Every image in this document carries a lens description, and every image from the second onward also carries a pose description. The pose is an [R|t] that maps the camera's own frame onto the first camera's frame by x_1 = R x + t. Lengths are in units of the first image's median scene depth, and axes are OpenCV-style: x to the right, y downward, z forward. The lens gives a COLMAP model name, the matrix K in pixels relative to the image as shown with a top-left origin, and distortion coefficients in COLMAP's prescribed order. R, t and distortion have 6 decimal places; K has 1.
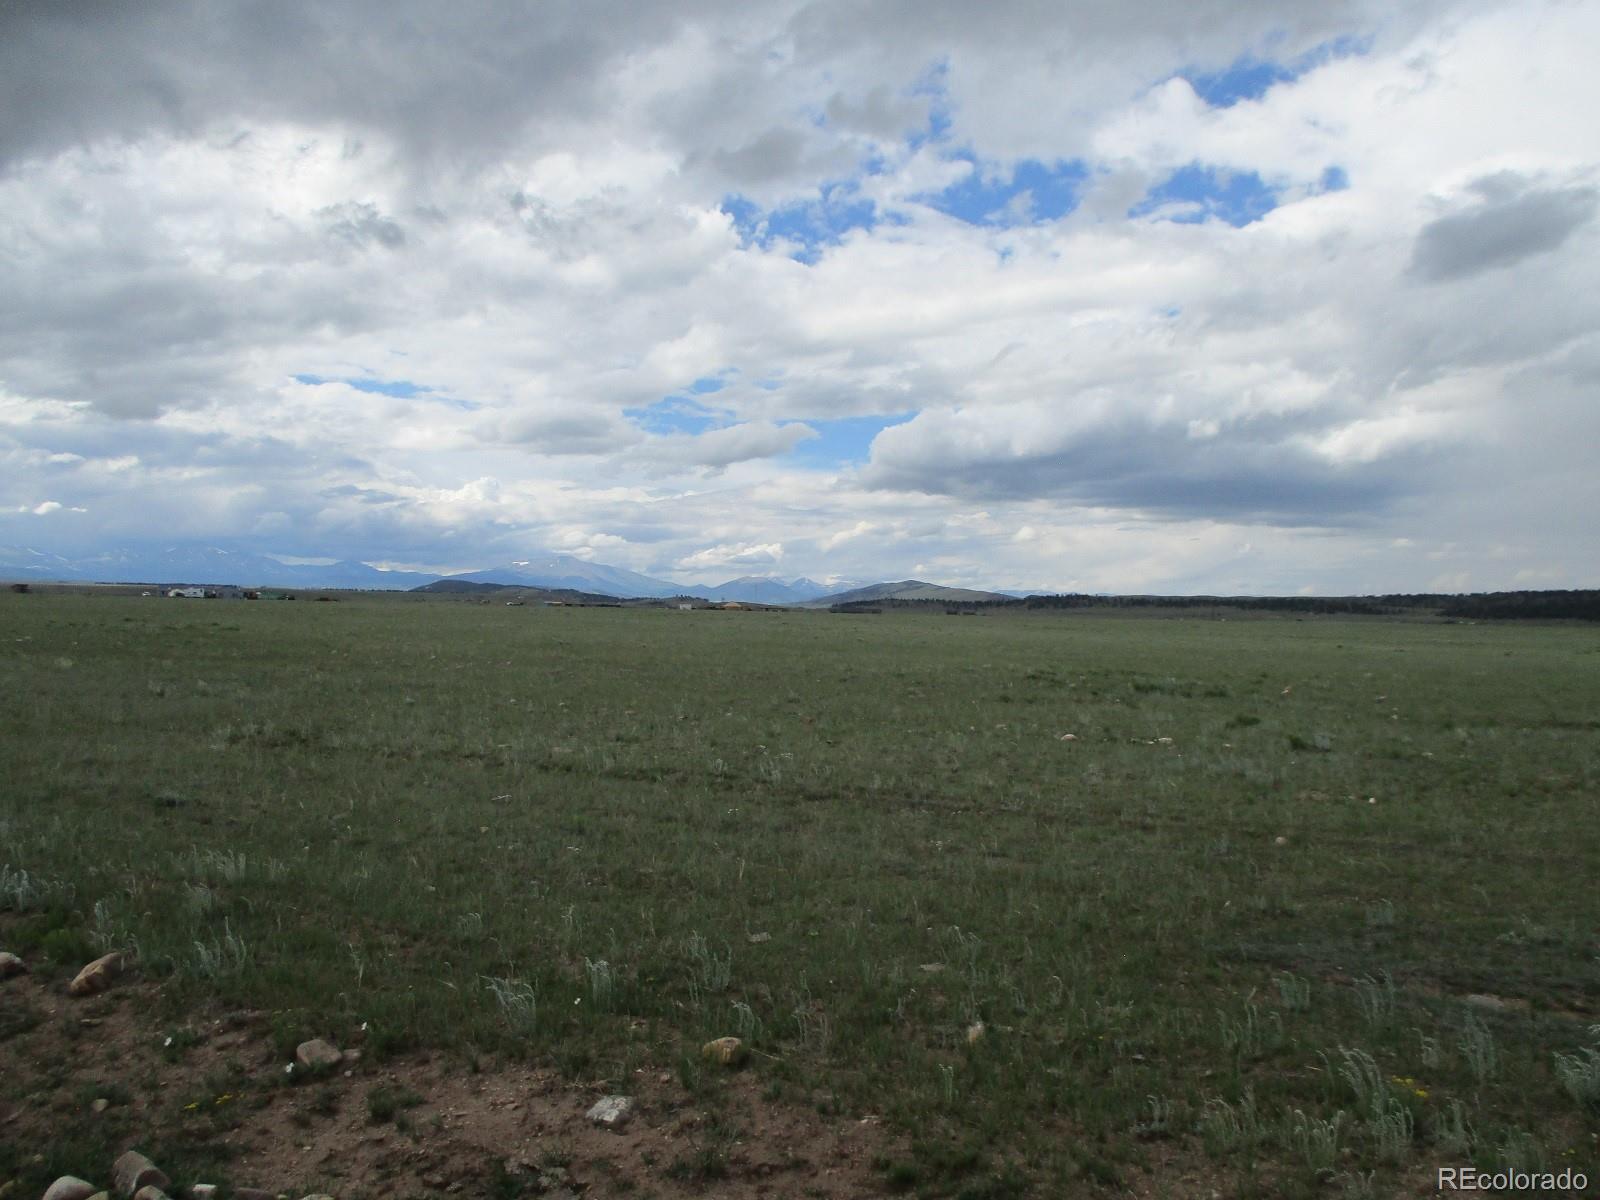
lens RADIAL K [[1570.7, 0, 789.0], [0, 1570.7, 609.3], [0, 0, 1]] dist [-0.018737, 0.000000]
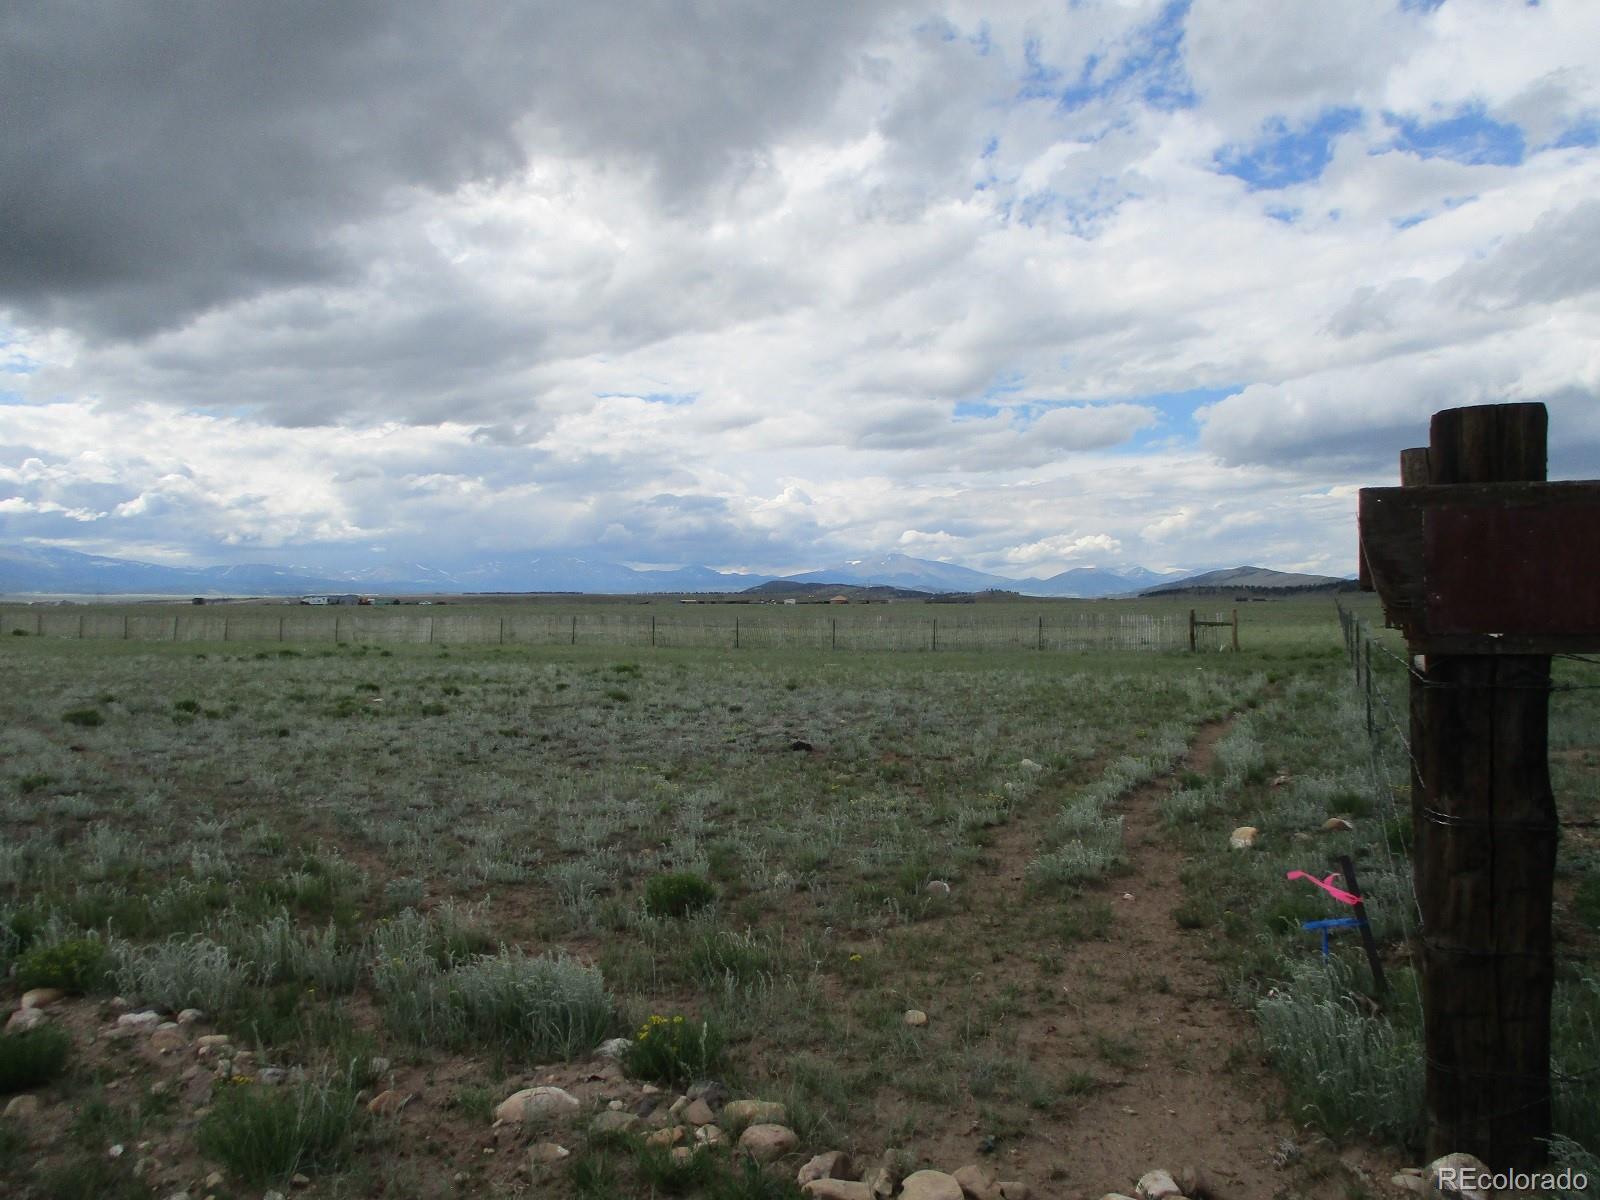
lens RADIAL K [[1570.7, 0, 801.9], [0, 1570.7, 613.3], [0, 0, 1]] dist [-0.018737, 0.000000]
pose [[0.956555, -0.024920, -0.290484, 0.098316], [0.026188, 0.999657, 0.000476, 0.002278], [0.290373, -0.008063, 0.956880, 0.022625]]
